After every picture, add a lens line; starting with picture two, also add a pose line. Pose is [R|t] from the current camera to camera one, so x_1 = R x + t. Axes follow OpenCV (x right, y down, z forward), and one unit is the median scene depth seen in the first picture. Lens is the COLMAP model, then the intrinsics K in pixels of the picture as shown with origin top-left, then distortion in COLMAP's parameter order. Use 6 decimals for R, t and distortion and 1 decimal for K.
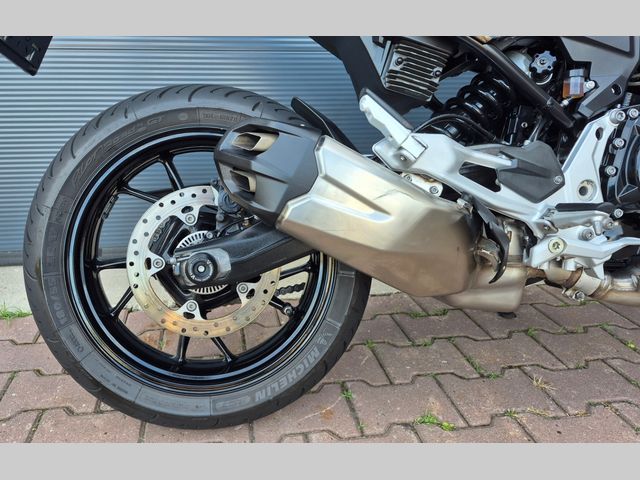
lens RADIAL K [[600.1, 0, 320.9], [0, 600.1, 243.5], [0, 0, 1]] dist [0.048555, 0.000000]
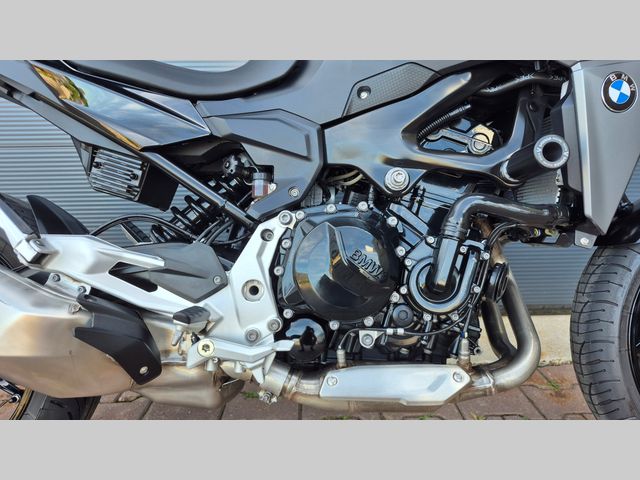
lens RADIAL K [[501.4, 0, 321.5], [0, 501.4, 238.2], [0, 0, 1]] dist [0.027216, -0.017495]
pose [[0.993428, 0.007111, -0.114236, 0.606853], [-0.021700, 0.991669, -0.126975, -0.067793], [0.112381, 0.128620, 0.985306, 0.179433]]
